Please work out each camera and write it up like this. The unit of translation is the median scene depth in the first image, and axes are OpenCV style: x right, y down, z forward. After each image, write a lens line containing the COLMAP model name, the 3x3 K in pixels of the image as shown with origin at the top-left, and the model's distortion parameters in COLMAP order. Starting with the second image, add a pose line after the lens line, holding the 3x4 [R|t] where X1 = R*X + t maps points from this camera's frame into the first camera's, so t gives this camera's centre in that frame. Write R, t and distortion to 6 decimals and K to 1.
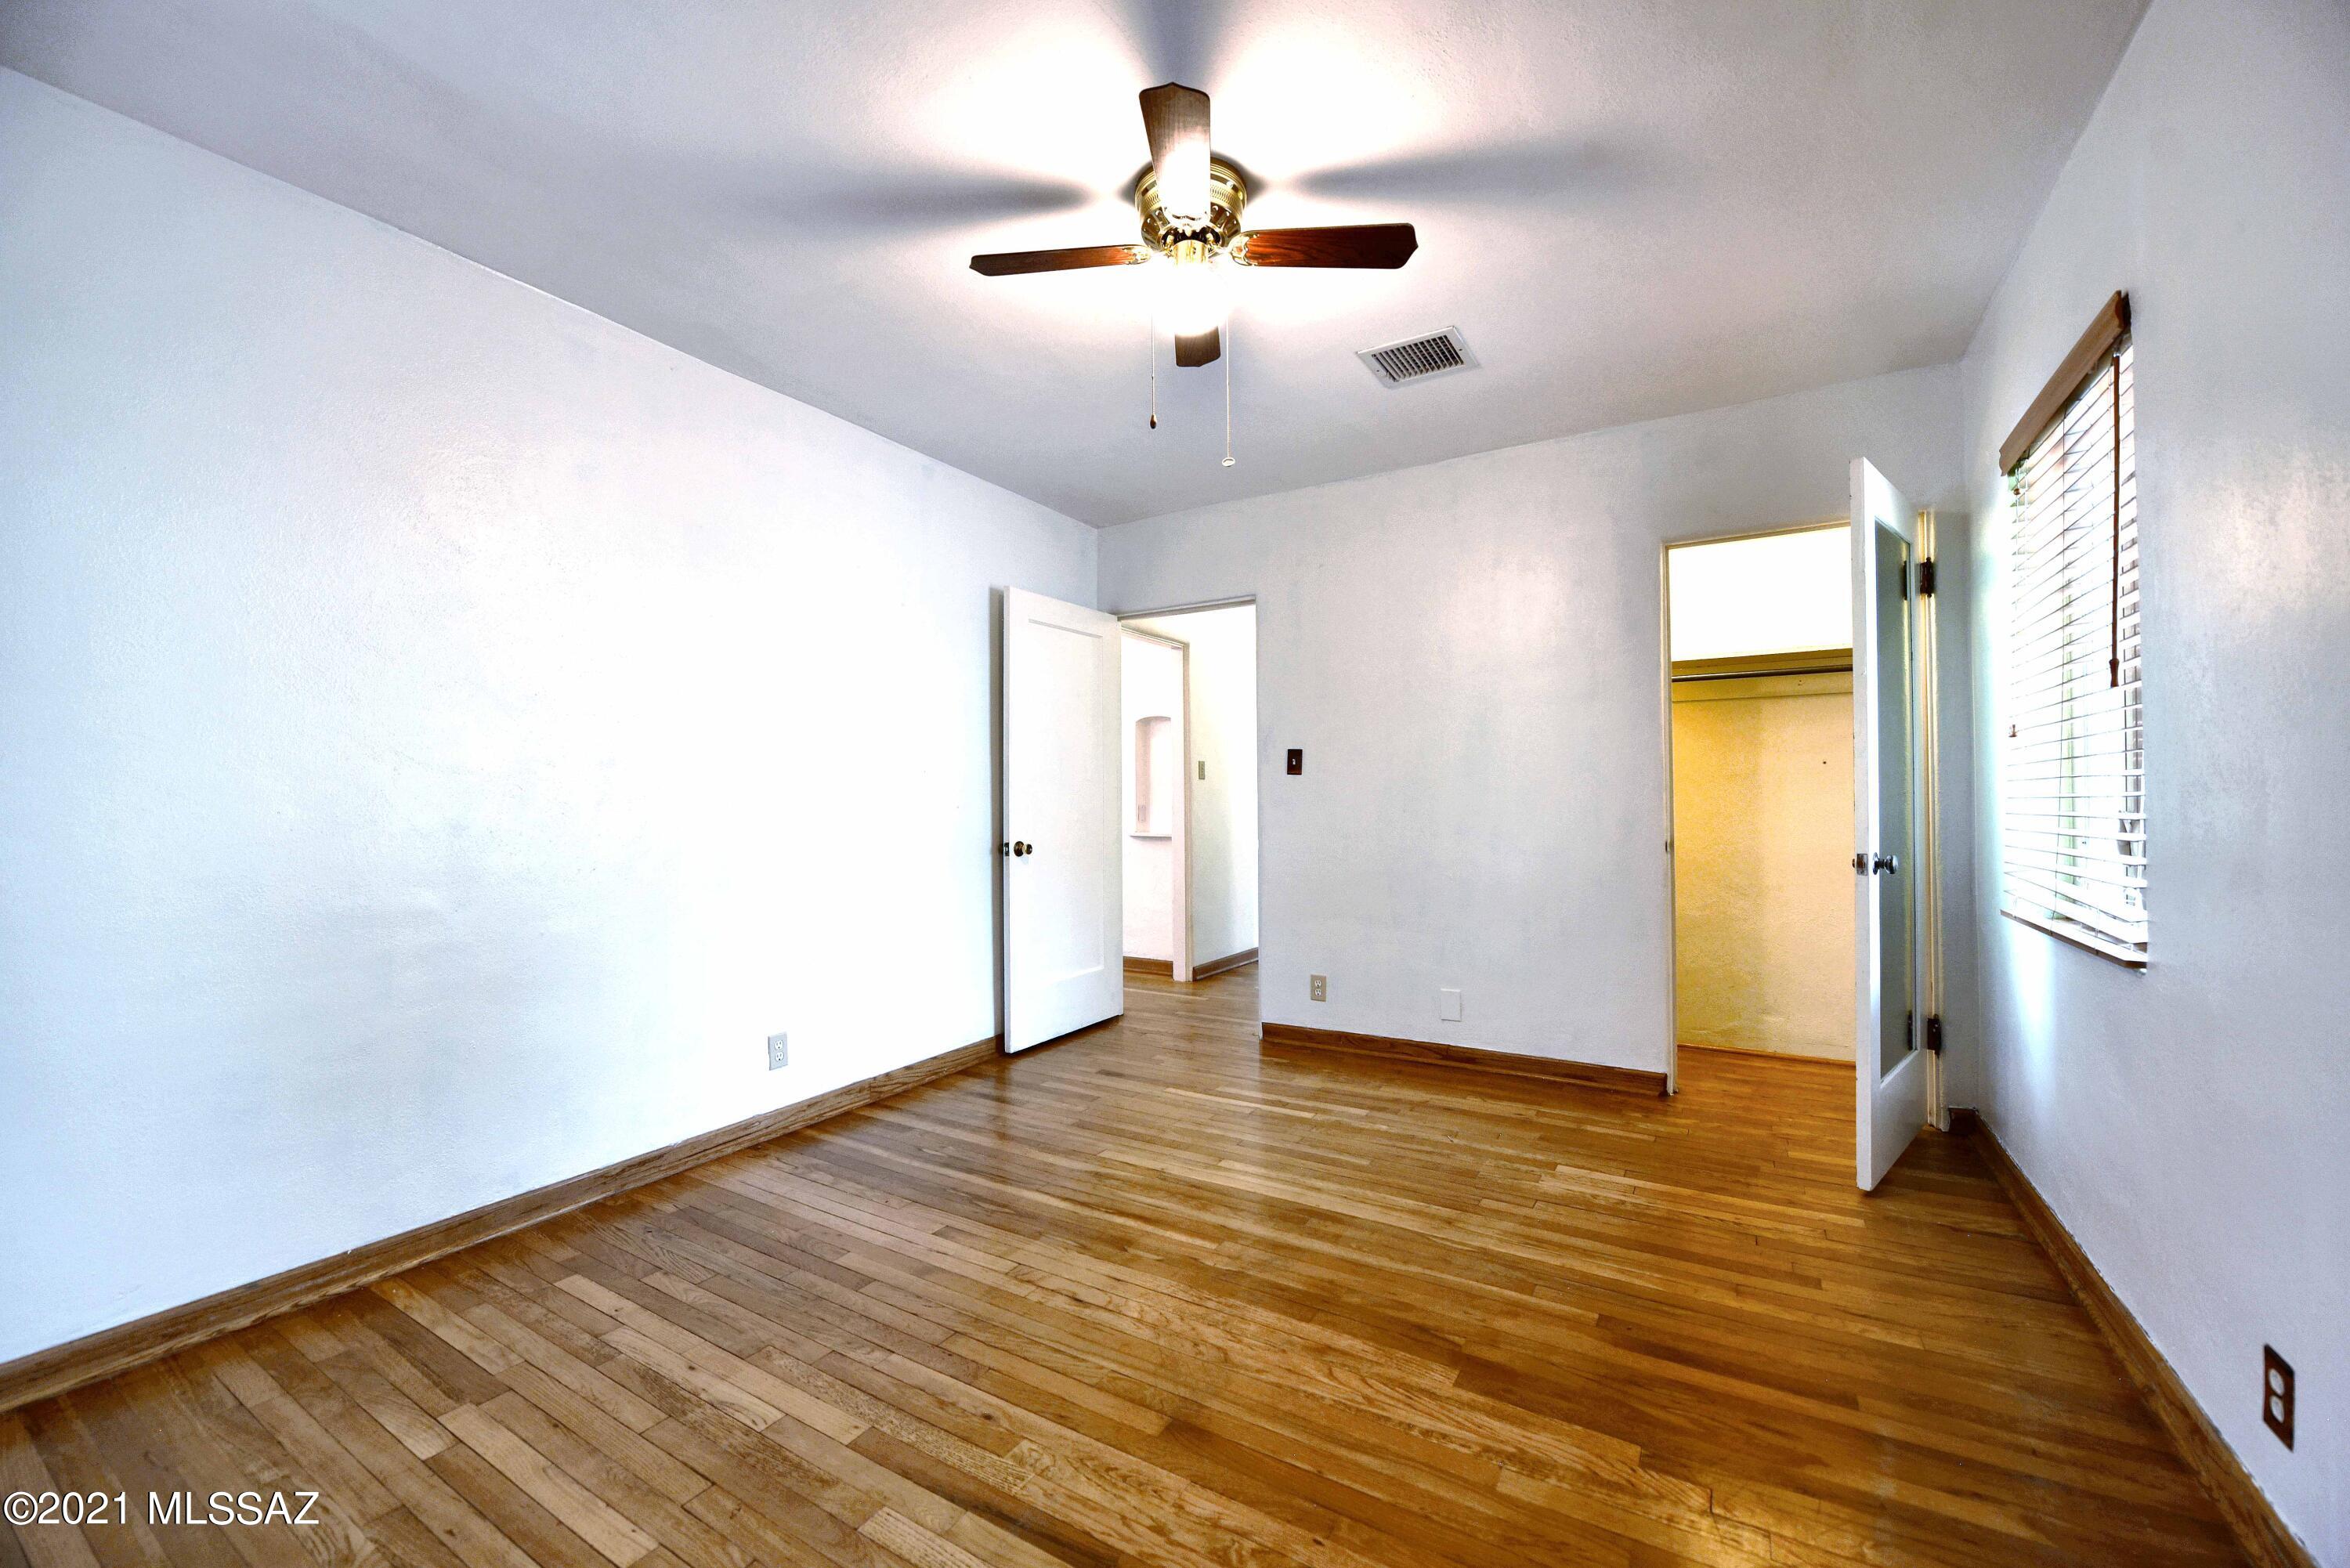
lens RADIAL K [[925.1, 0, 1171.2], [0, 925.1, 793.6], [0, 0, 1]] dist [-0.006017, -0.001310]
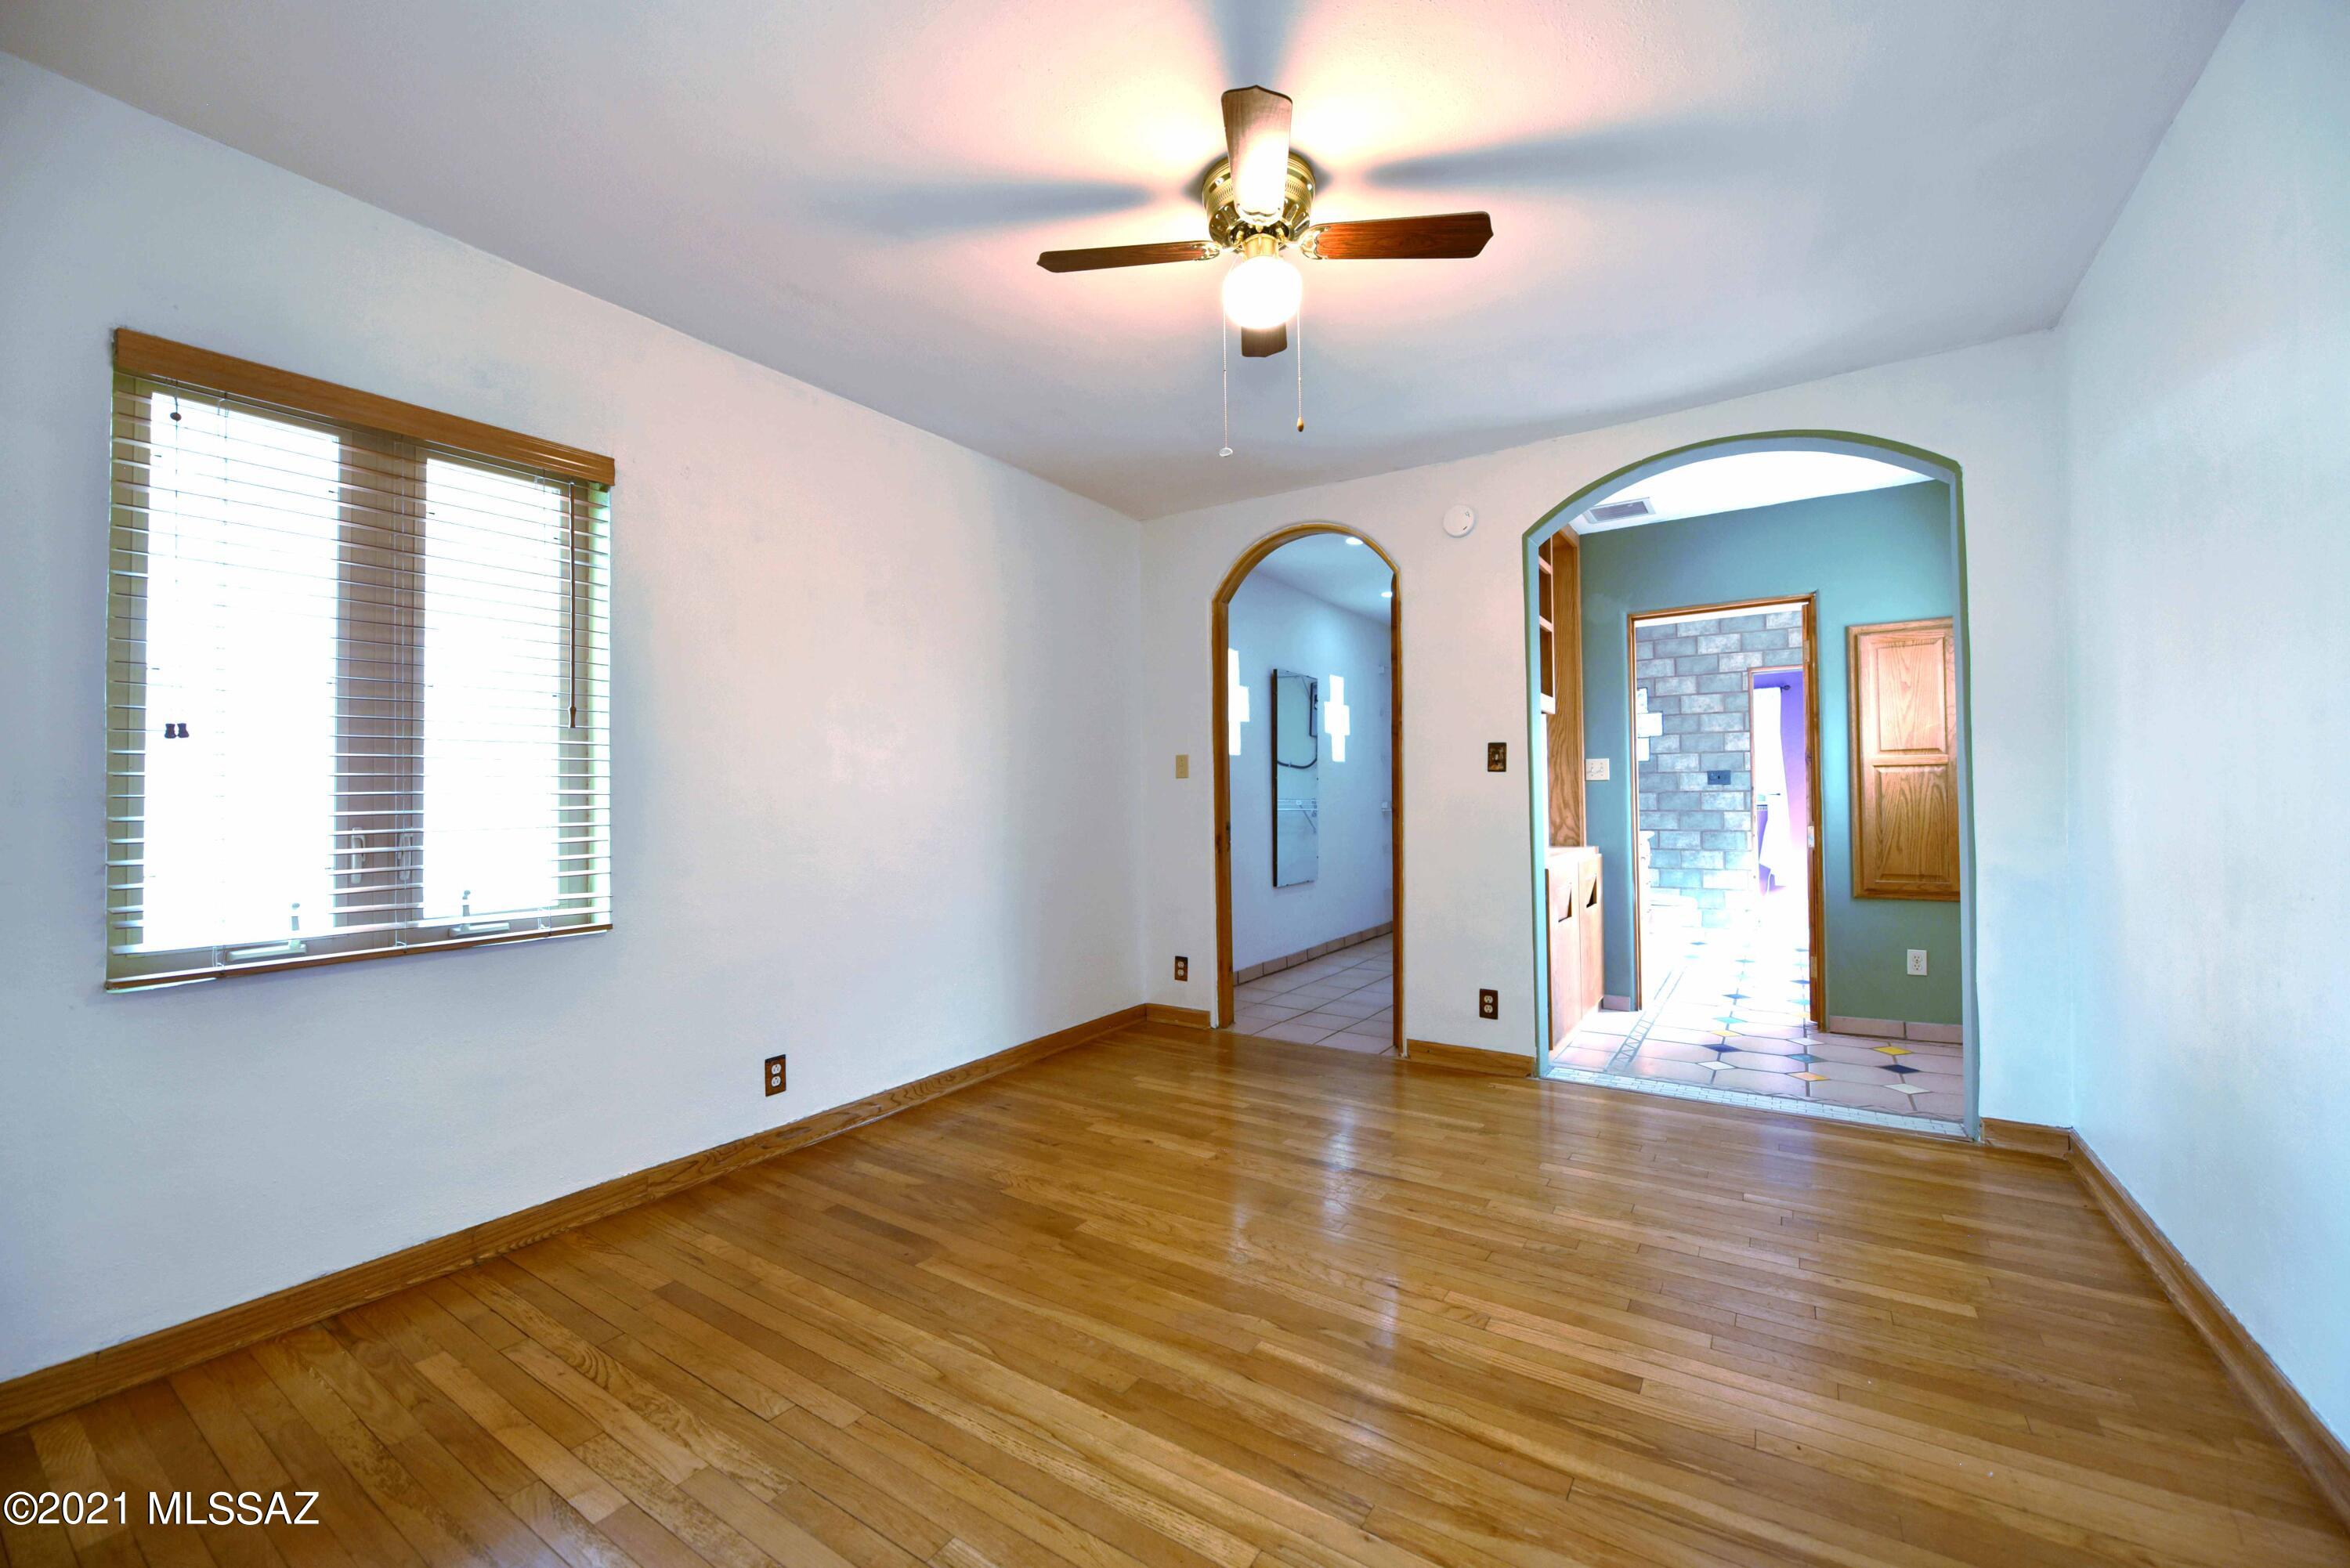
lens RADIAL K [[925.1, 0, 1176.5], [0, 925.1, 784.2], [0, 0, 1]] dist [-0.006017, -0.001310]
pose [[-0.999154, 0.021080, 0.035326, 0.083743], [0.020543, 0.999669, -0.015509, 0.003427], [-0.035641, -0.014770, -0.999256, 1.881838]]
